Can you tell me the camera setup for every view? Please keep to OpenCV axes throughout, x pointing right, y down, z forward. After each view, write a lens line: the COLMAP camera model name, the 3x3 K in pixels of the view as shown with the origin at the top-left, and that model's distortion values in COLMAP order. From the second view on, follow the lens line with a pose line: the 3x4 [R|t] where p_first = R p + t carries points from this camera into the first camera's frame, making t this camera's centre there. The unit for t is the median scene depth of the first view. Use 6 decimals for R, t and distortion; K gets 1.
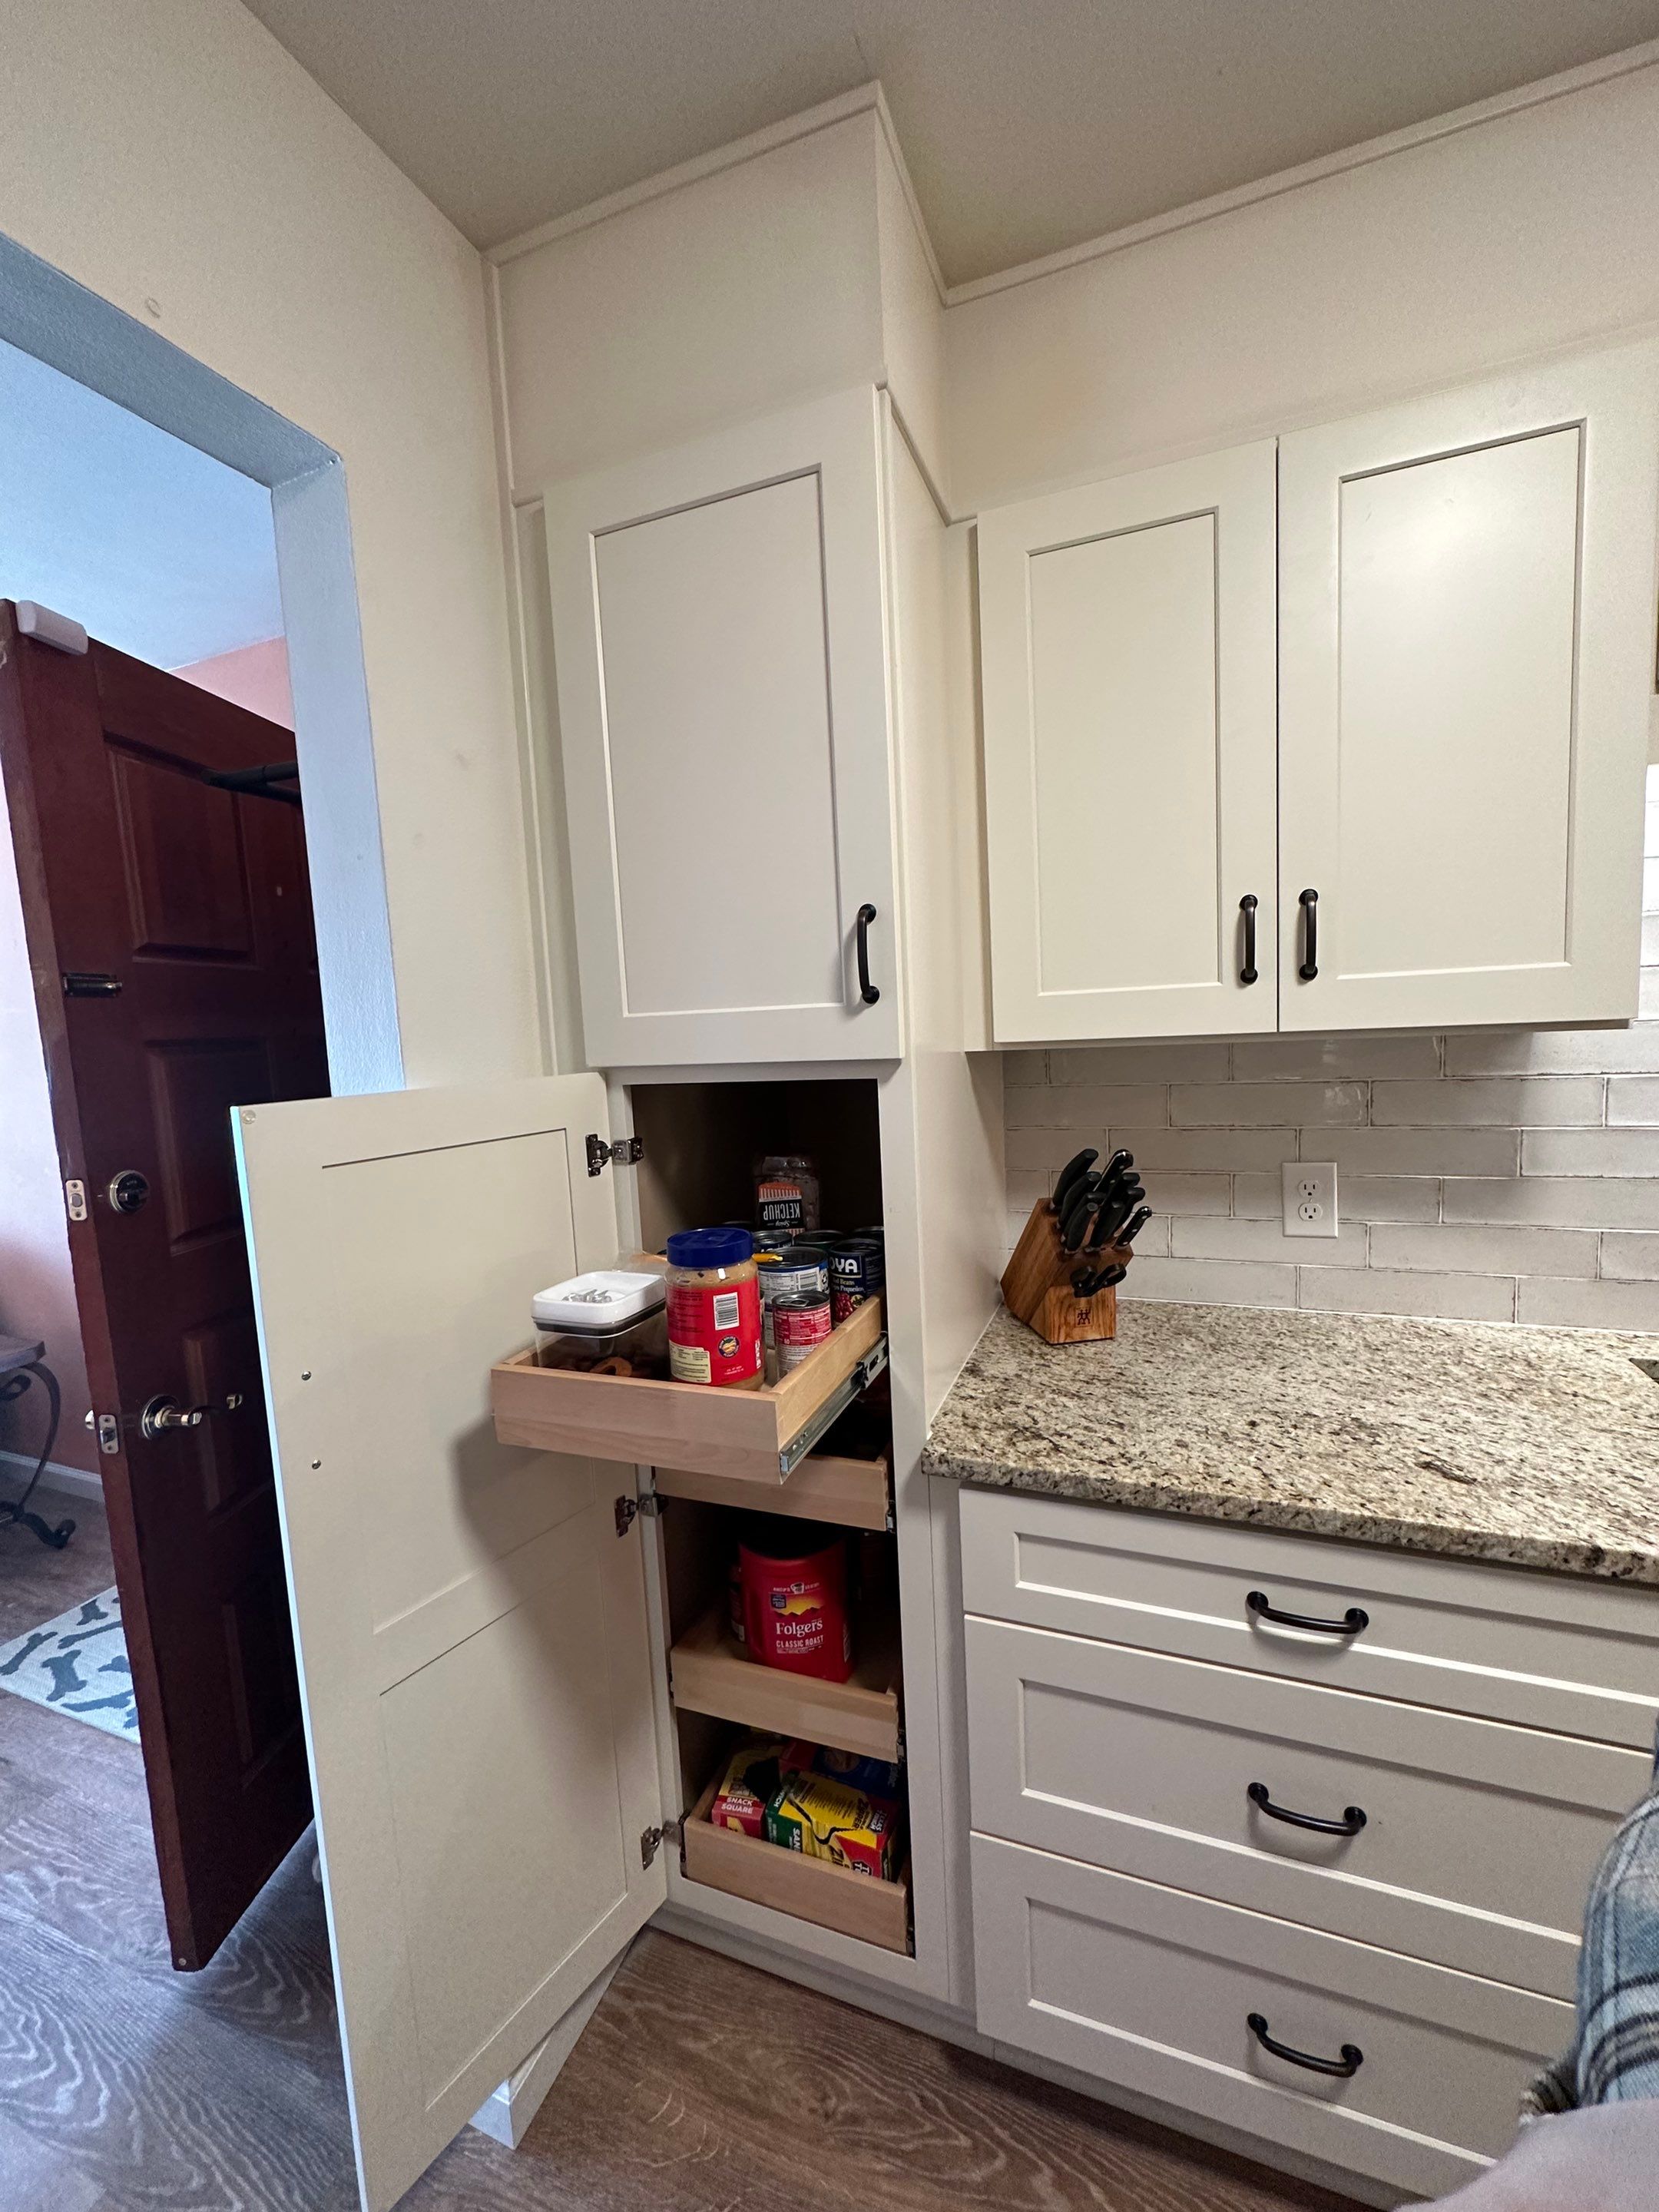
lens RADIAL K [[883.8, 0, 823.8], [0, 883.8, 1104.1], [0, 0, 1]] dist [0.001348, -0.000119]
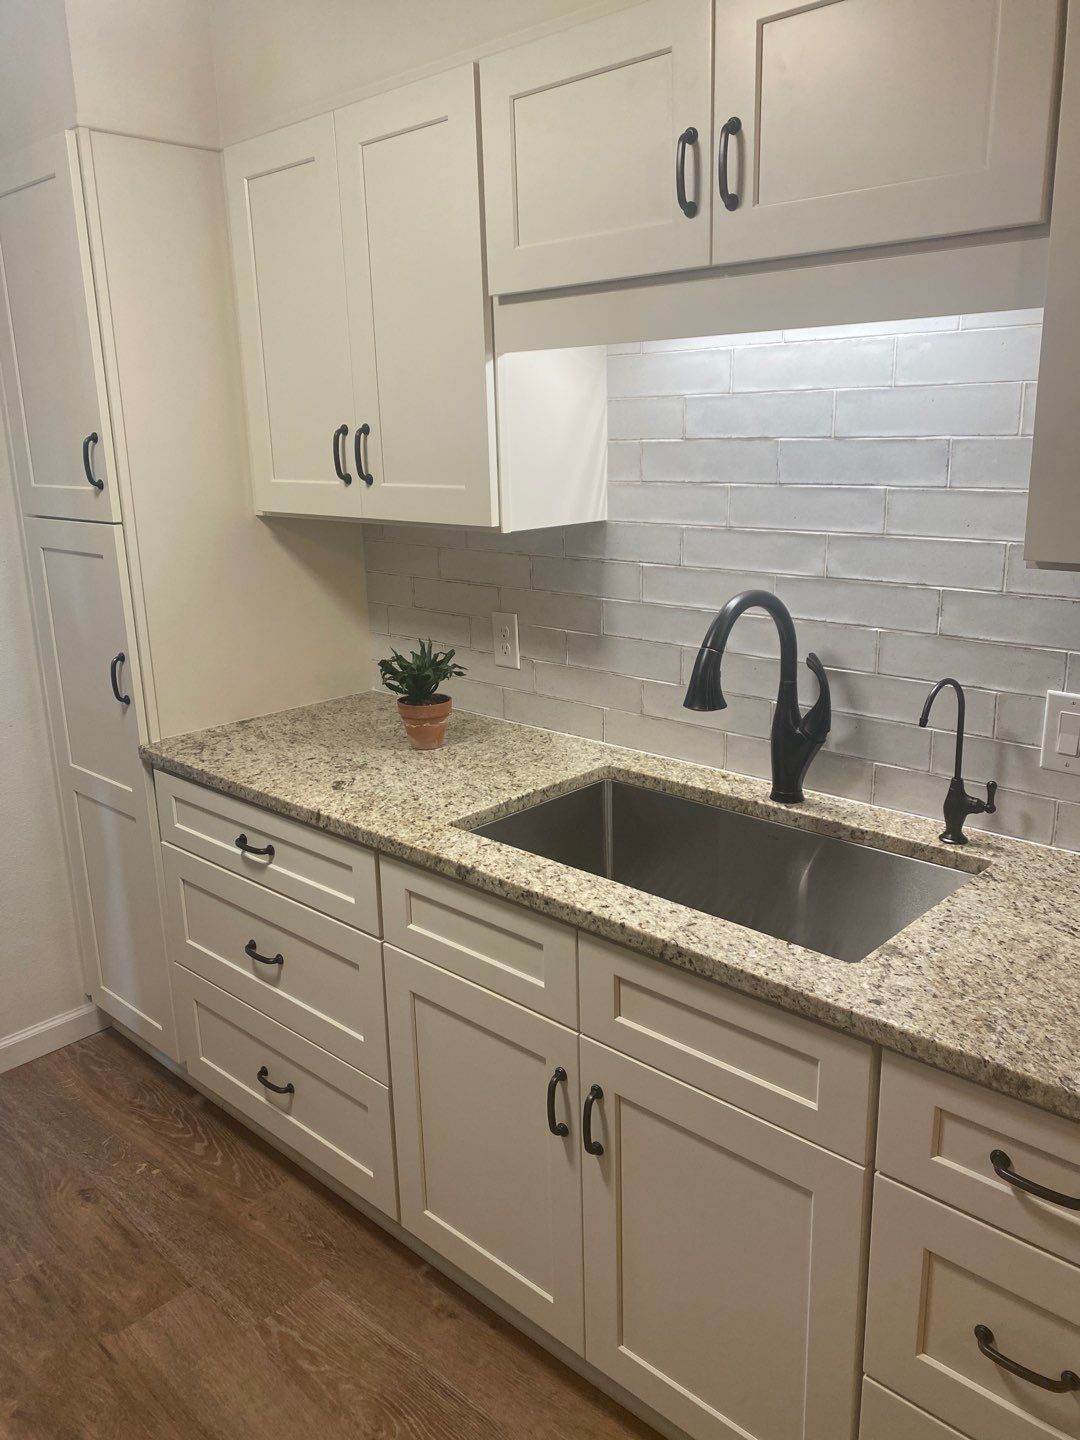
lens RADIAL K [[1096.7, 0, 545.2], [0, 1096.7, 705.7], [0, 0, 1]] dist [0.054457, -0.073564]
pose [[0.927820, 0.118965, -0.353549, 1.457171], [-0.058616, 0.982505, 0.176774, -0.112143], [0.368394, -0.143291, 0.918561, -0.642971]]
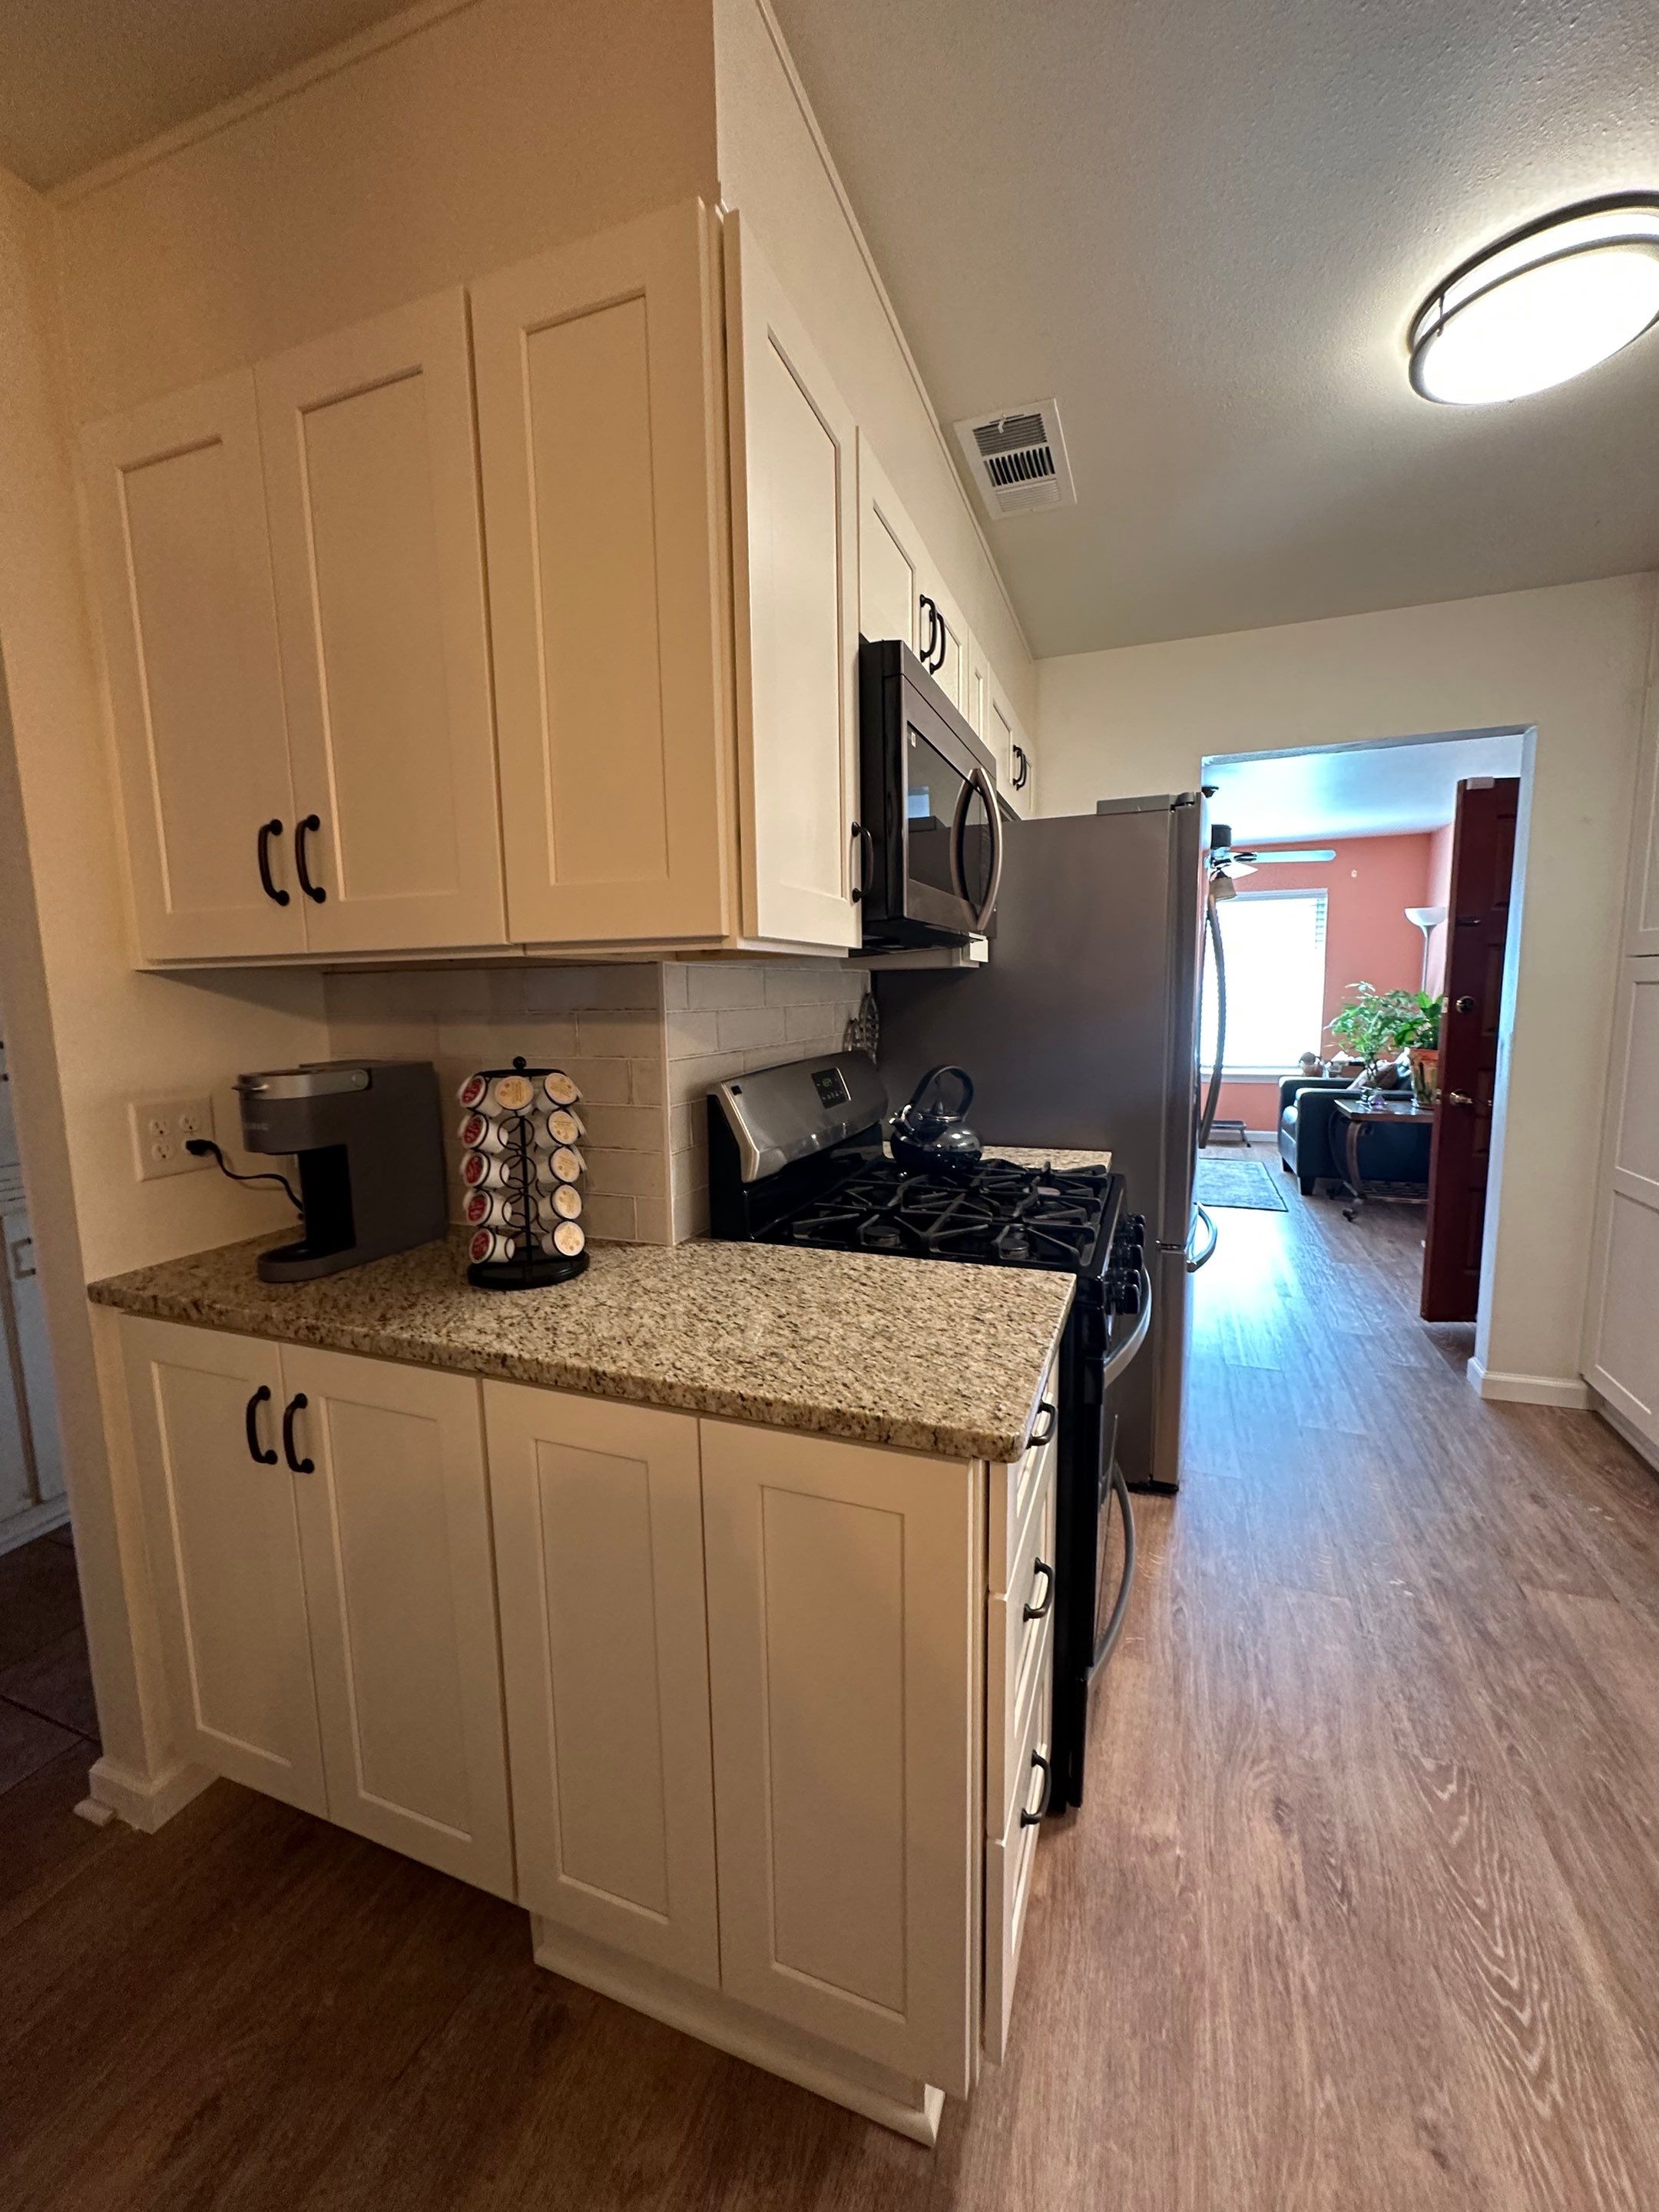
lens RADIAL K [[883.8, 0, 831.2], [0, 883.8, 1104.7], [0, 0, 1]] dist [0.001348, -0.000119]
pose [[0.019310, 0.179061, -0.983649, 1.798946], [-0.085098, 0.980556, 0.176827, 0.093104], [0.996185, 0.080292, 0.034172, -0.903850]]
